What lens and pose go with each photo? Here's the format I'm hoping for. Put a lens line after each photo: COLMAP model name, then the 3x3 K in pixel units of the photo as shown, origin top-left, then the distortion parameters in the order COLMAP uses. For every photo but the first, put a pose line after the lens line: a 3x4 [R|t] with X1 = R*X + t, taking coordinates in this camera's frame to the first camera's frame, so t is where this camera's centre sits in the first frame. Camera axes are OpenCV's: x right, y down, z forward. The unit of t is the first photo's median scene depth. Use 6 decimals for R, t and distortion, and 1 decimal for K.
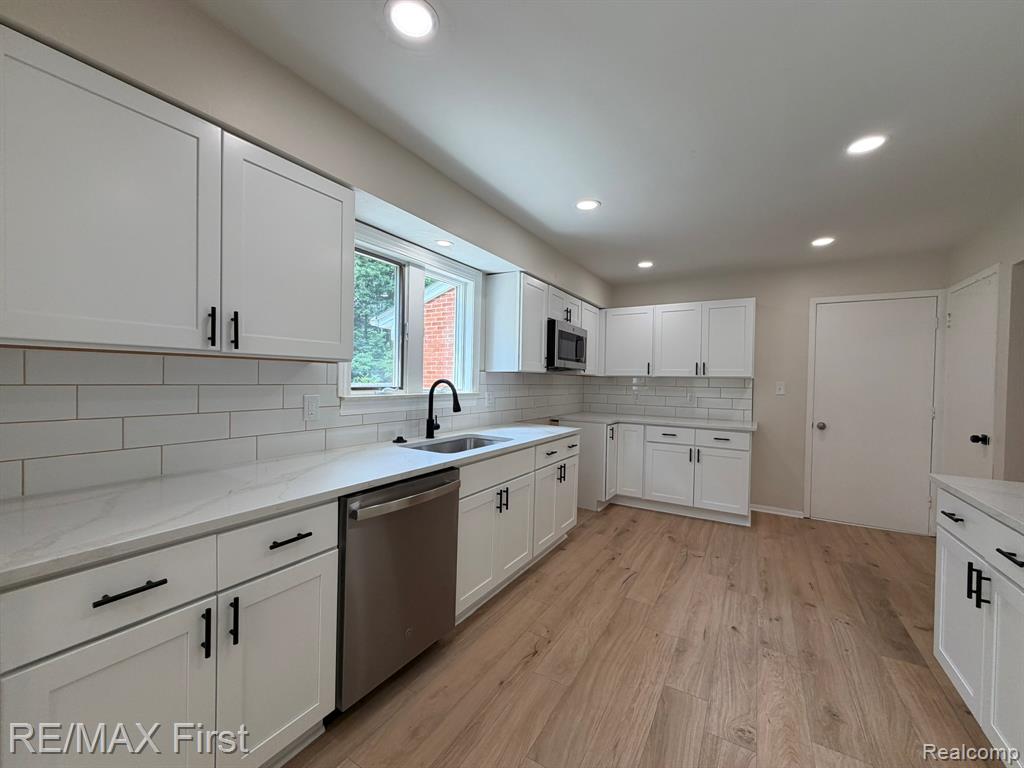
lens RADIAL K [[410.8, 0, 511.5], [0, 410.8, 385.7], [0, 0, 1]] dist [0.004624, -0.000015]
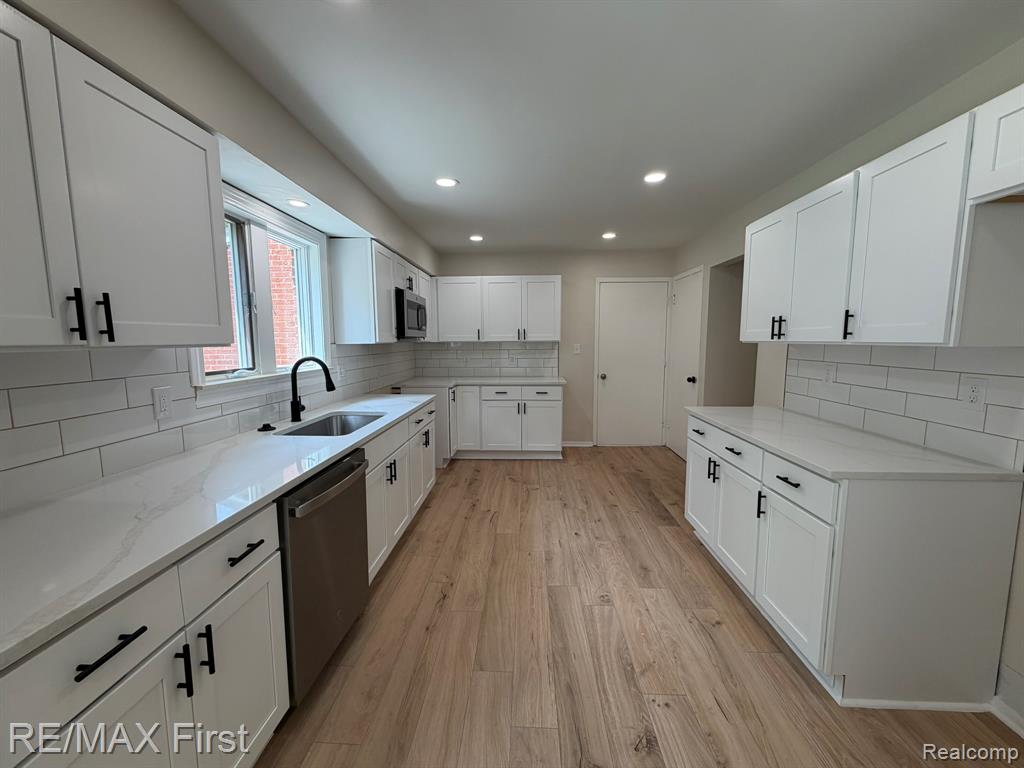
lens RADIAL K [[410.8, 0, 511.3], [0, 410.8, 385.9], [0, 0, 1]] dist [0.004624, -0.000015]
pose [[0.877535, -0.076990, 0.473292, -0.209199], [0.028428, 0.993643, 0.108926, -0.038343], [-0.478670, -0.082132, 0.874145, -0.028663]]
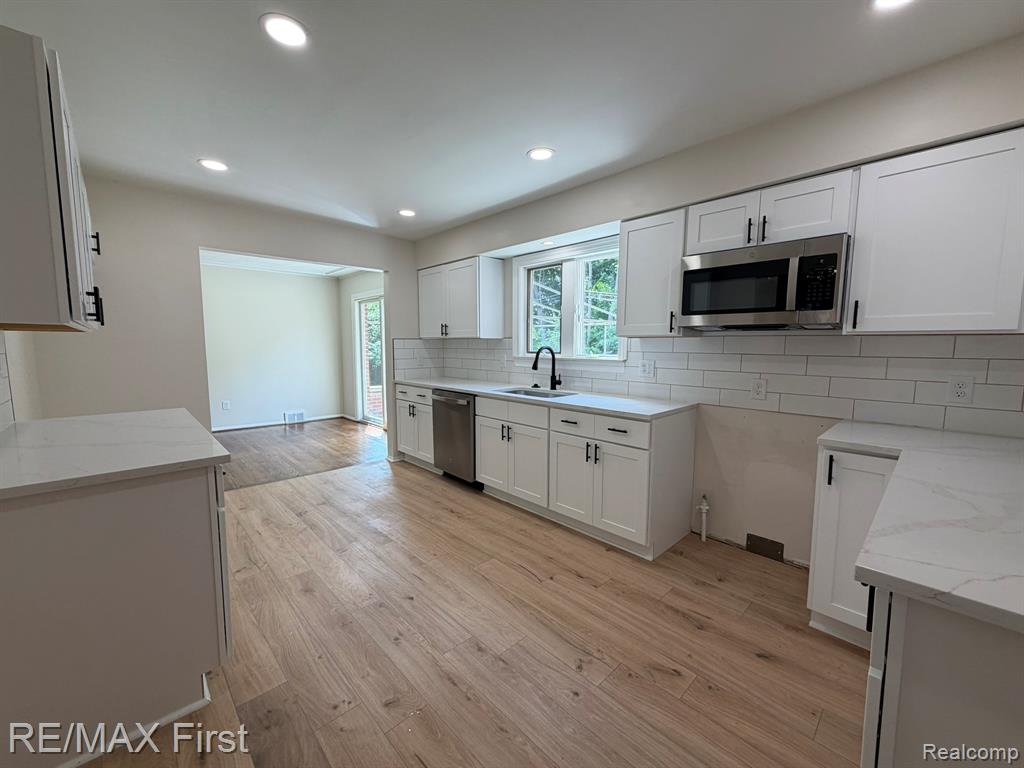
lens RADIAL K [[410.8, 0, 513.6], [0, 410.8, 385.2], [0, 0, 1]] dist [0.004624, -0.000015]
pose [[-0.260685, 0.074513, -0.962544, 1.171611], [-0.025120, 0.996156, 0.083918, -0.000158], [0.965097, 0.046056, -0.257811, 1.245429]]
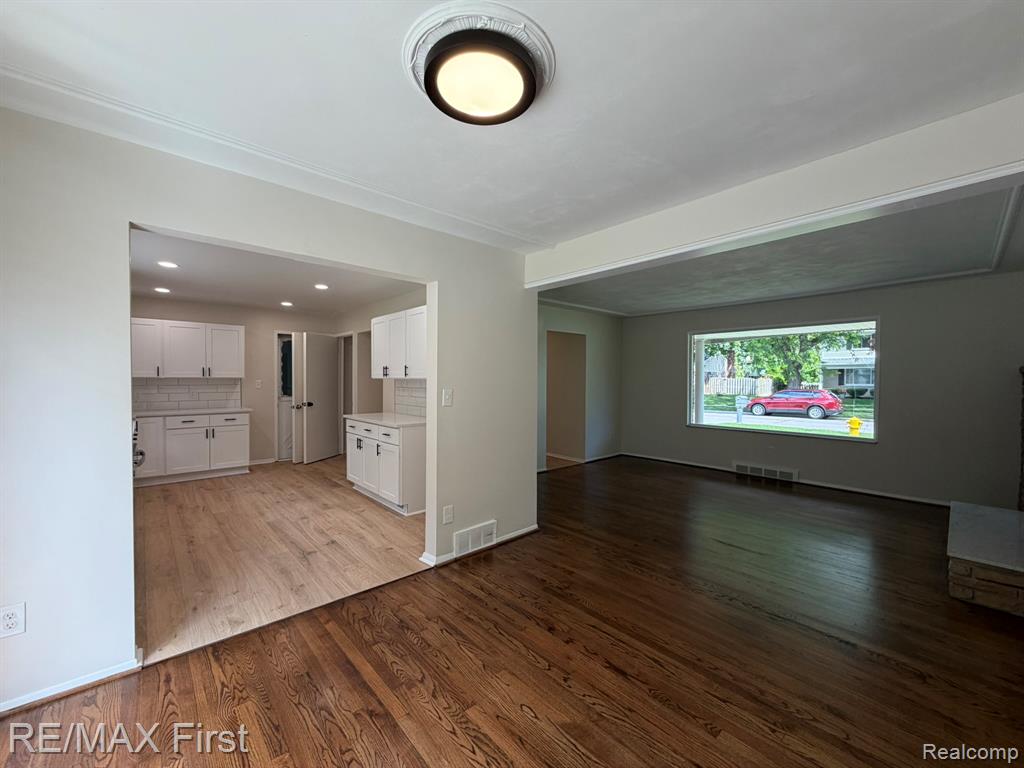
lens RADIAL K [[410.8, 0, 509.6], [0, 410.8, 386.1], [0, 0, 1]] dist [0.004624, -0.000015]
pose [[0.295685, -0.034223, 0.954672, -0.907361], [0.016193, 0.999394, 0.030811, -0.032062], [-0.955148, 0.006349, 0.296060, -0.619001]]
